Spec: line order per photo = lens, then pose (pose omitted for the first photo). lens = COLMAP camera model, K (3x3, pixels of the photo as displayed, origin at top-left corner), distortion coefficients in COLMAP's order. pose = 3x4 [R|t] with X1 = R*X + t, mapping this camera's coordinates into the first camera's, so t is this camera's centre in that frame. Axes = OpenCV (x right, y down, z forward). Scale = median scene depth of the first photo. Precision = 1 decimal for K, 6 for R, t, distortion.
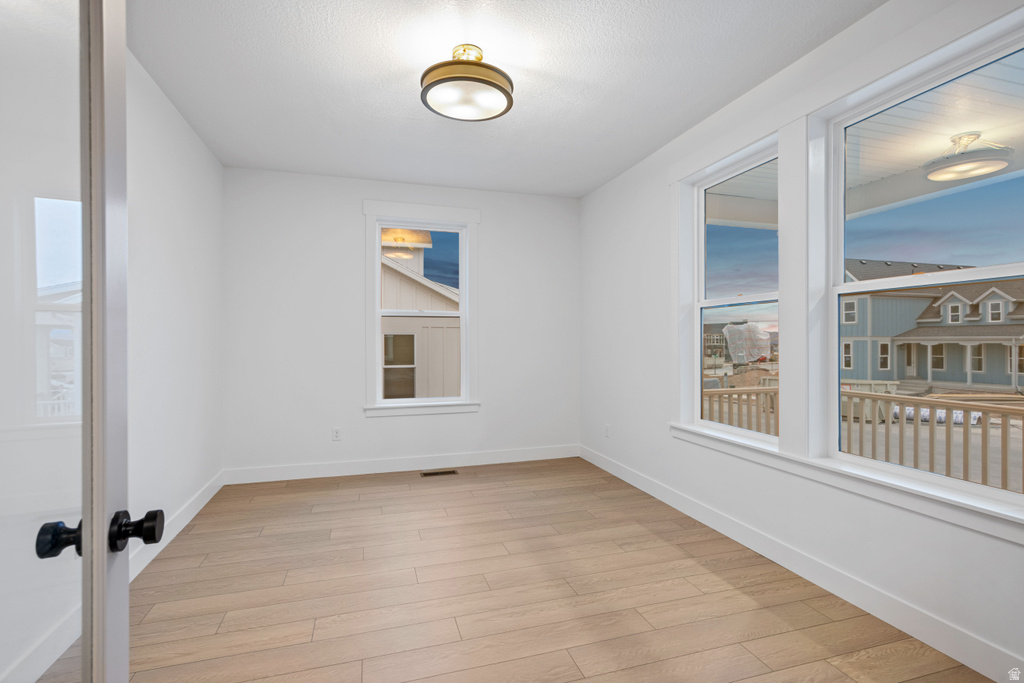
lens RADIAL K [[487.2, 0, 515.2], [0, 487.2, 341.5], [0, 0, 1]] dist [0.002775, 0.003884]
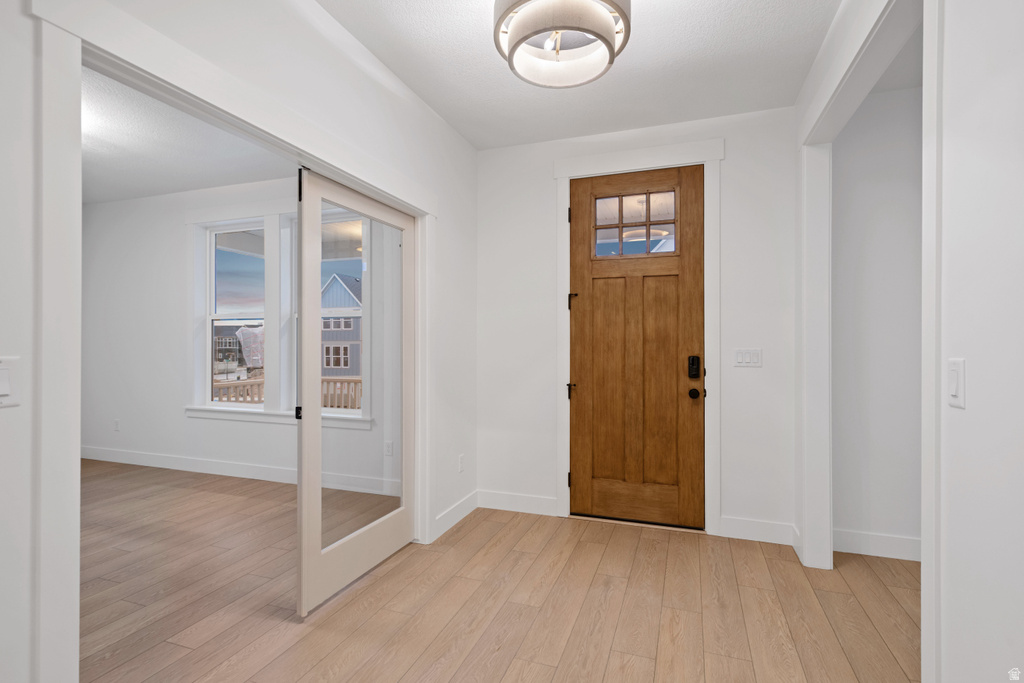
lens RADIAL K [[487.2, 0, 516.7], [0, 487.2, 342.0], [0, 0, 1]] dist [0.002775, 0.003884]
pose [[0.602351, 0.006154, 0.798208, -0.192774], [-0.001743, 0.999978, -0.006394, 0.000937], [-0.798229, 0.002460, 0.602349, -0.497899]]
